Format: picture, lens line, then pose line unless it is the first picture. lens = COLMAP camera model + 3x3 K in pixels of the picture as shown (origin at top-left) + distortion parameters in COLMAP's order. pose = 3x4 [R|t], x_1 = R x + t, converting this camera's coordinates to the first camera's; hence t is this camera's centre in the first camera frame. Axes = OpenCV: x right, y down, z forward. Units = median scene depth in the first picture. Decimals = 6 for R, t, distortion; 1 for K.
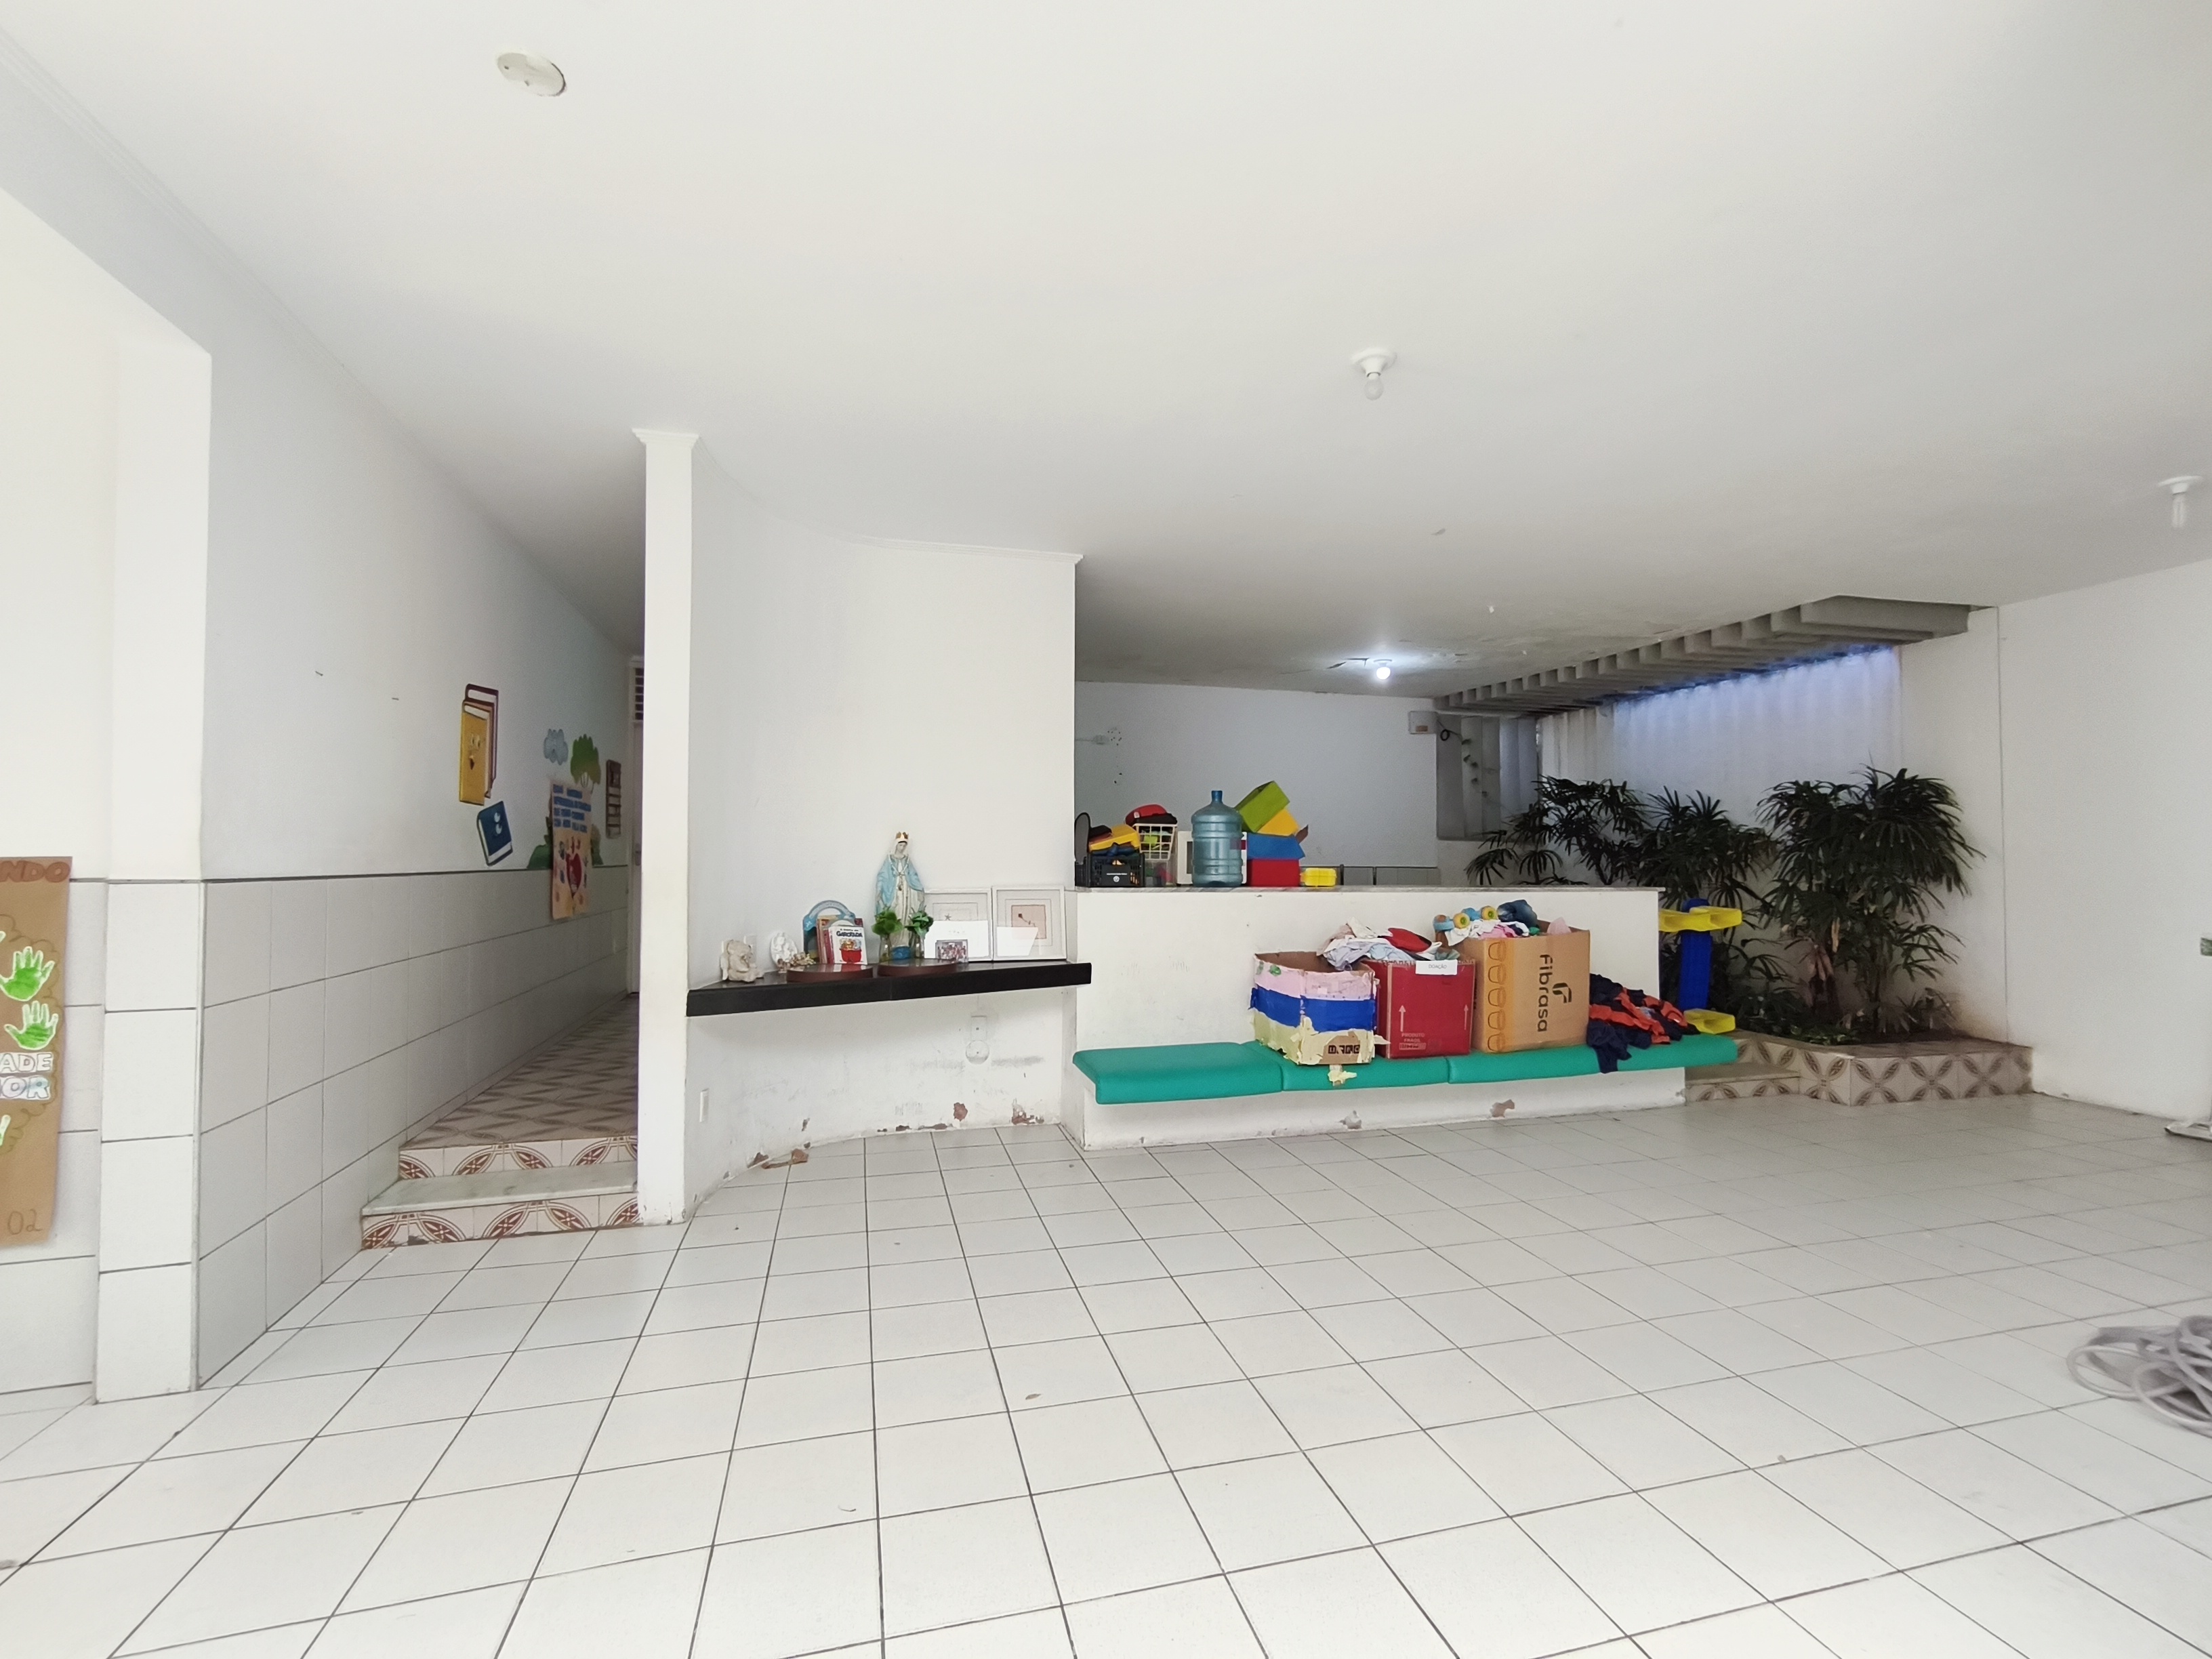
lens RADIAL K [[970.7, 0, 1109.7], [0, 970.7, 832.4], [0, 0, 1]] dist [0.002105, -0.001817]
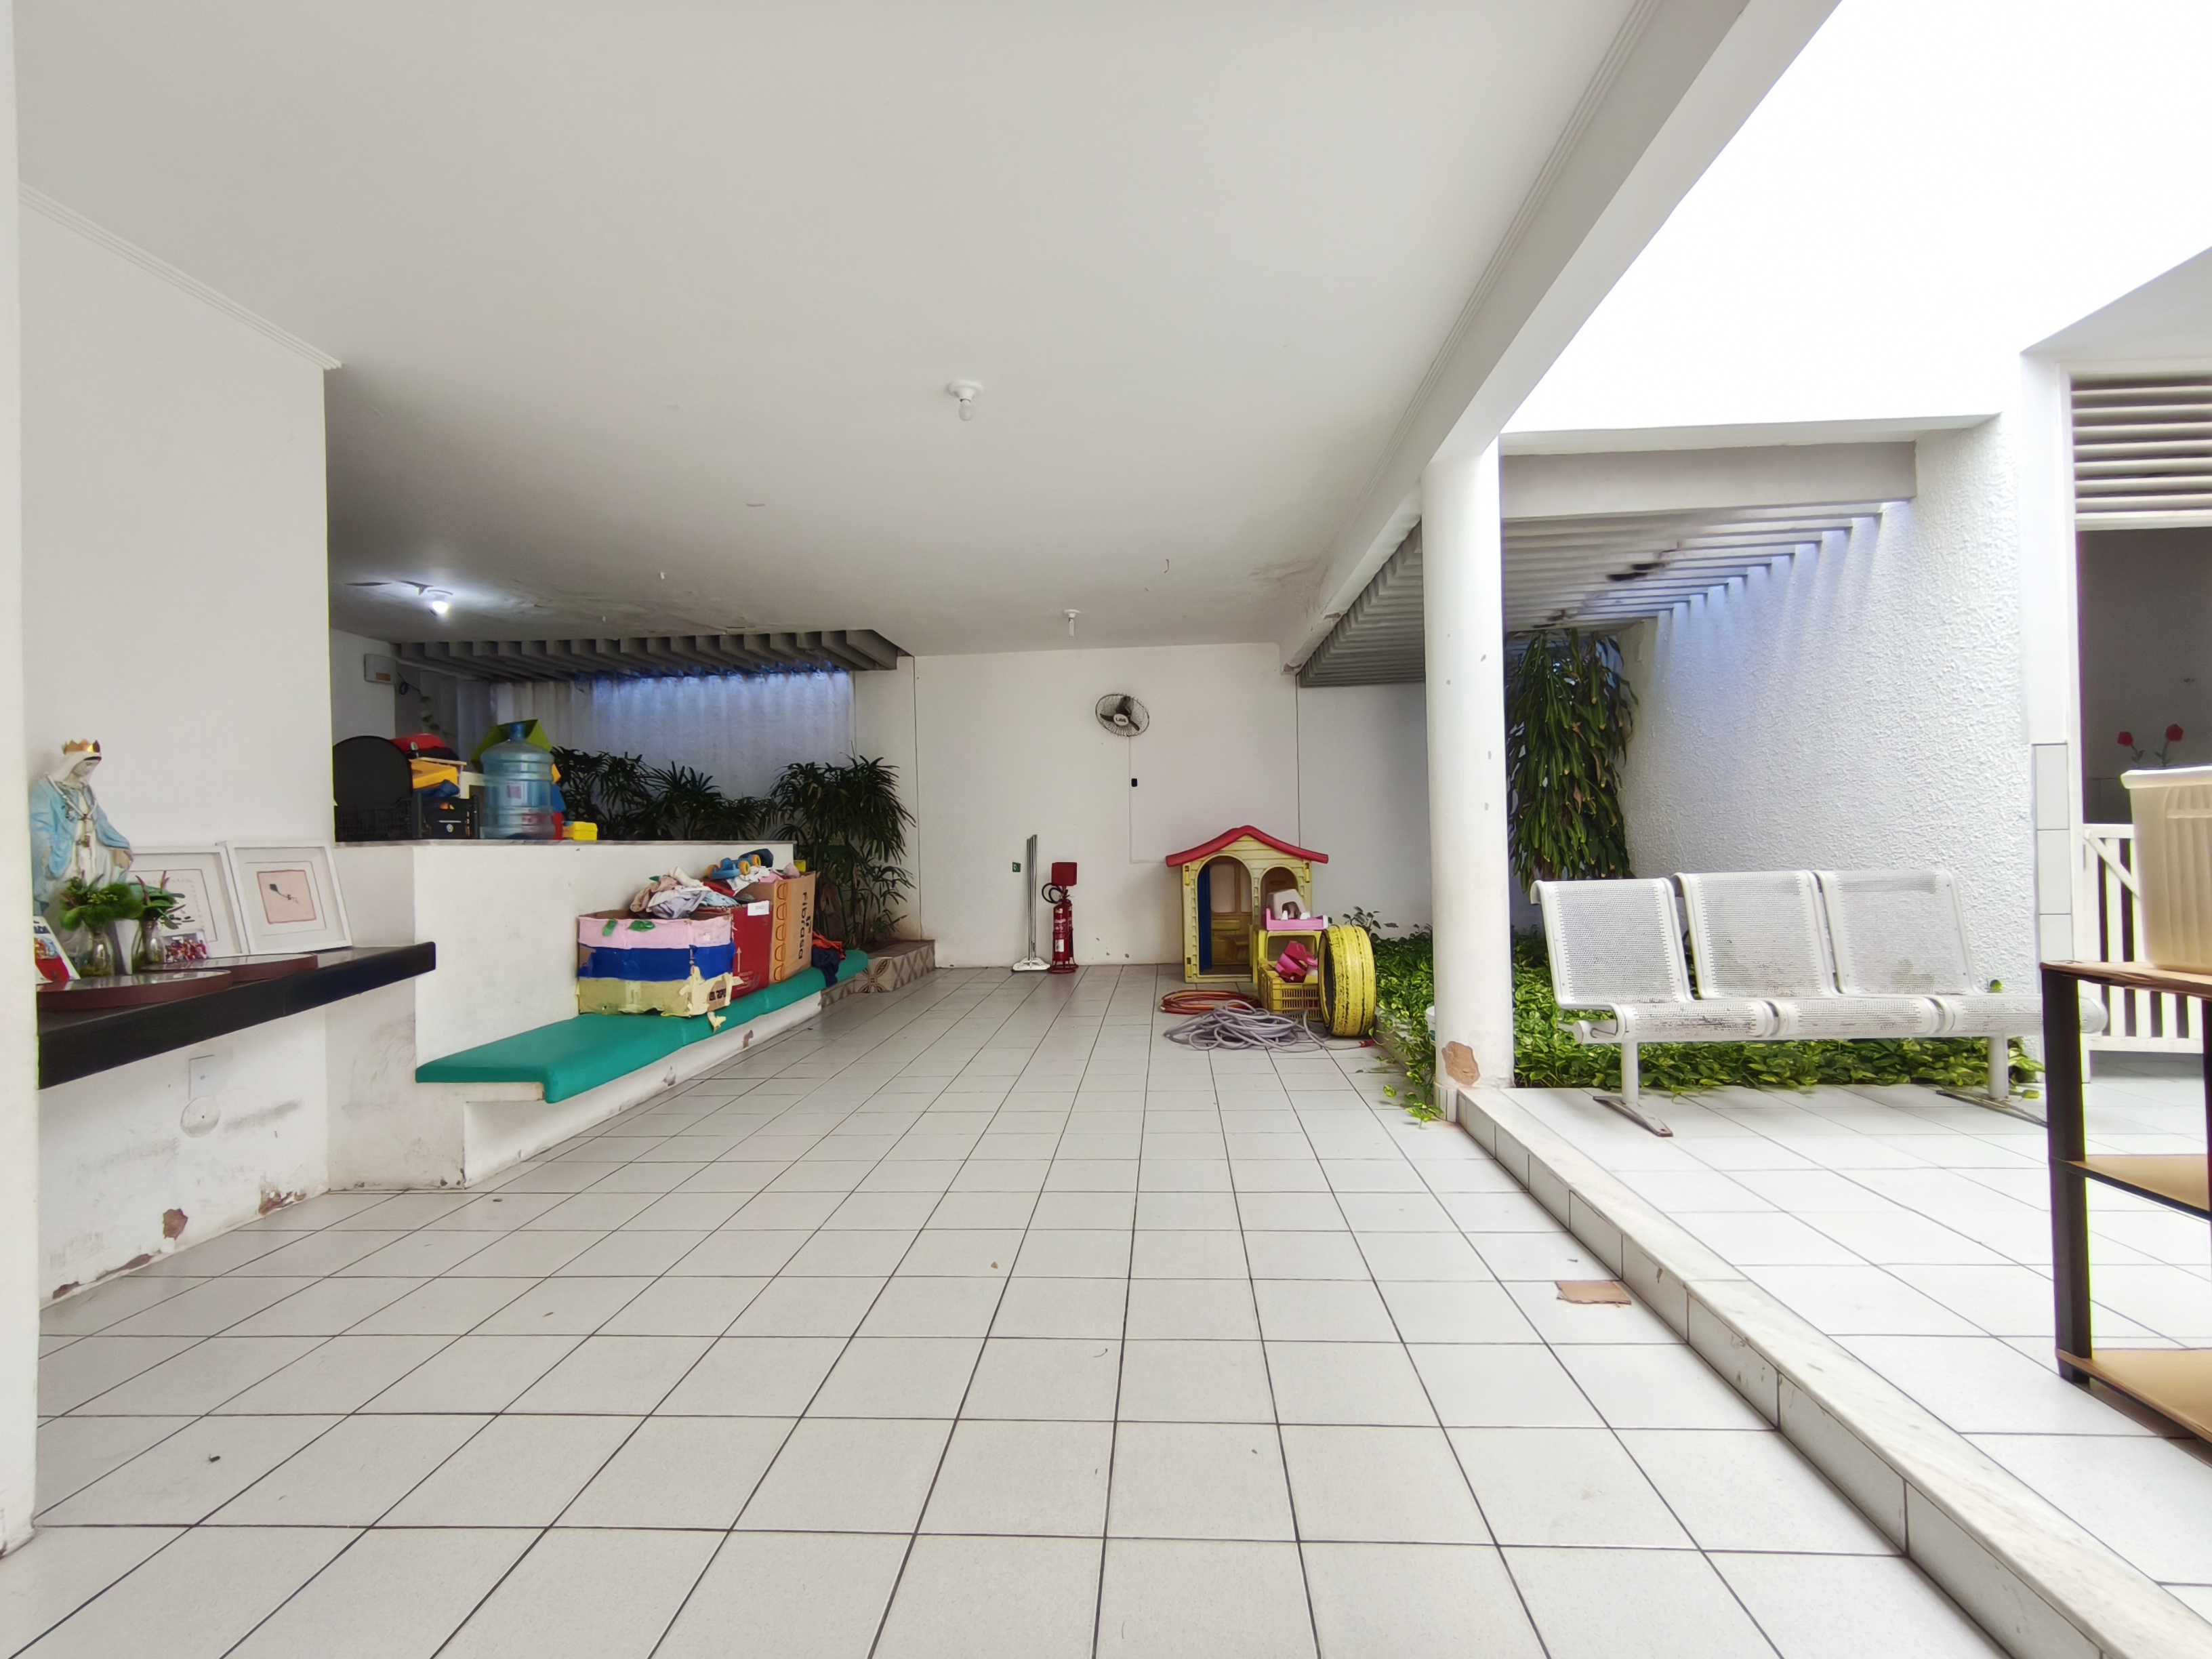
lens RADIAL K [[970.7, 0, 1111.1], [0, 970.7, 833.5], [0, 0, 1]] dist [0.002105, -0.001817]
pose [[0.313341, -0.004285, 0.949631, -0.524011], [0.001259, 0.999991, 0.004097, 0.048131], [-0.949640, -0.000089, 0.313344, 0.269687]]
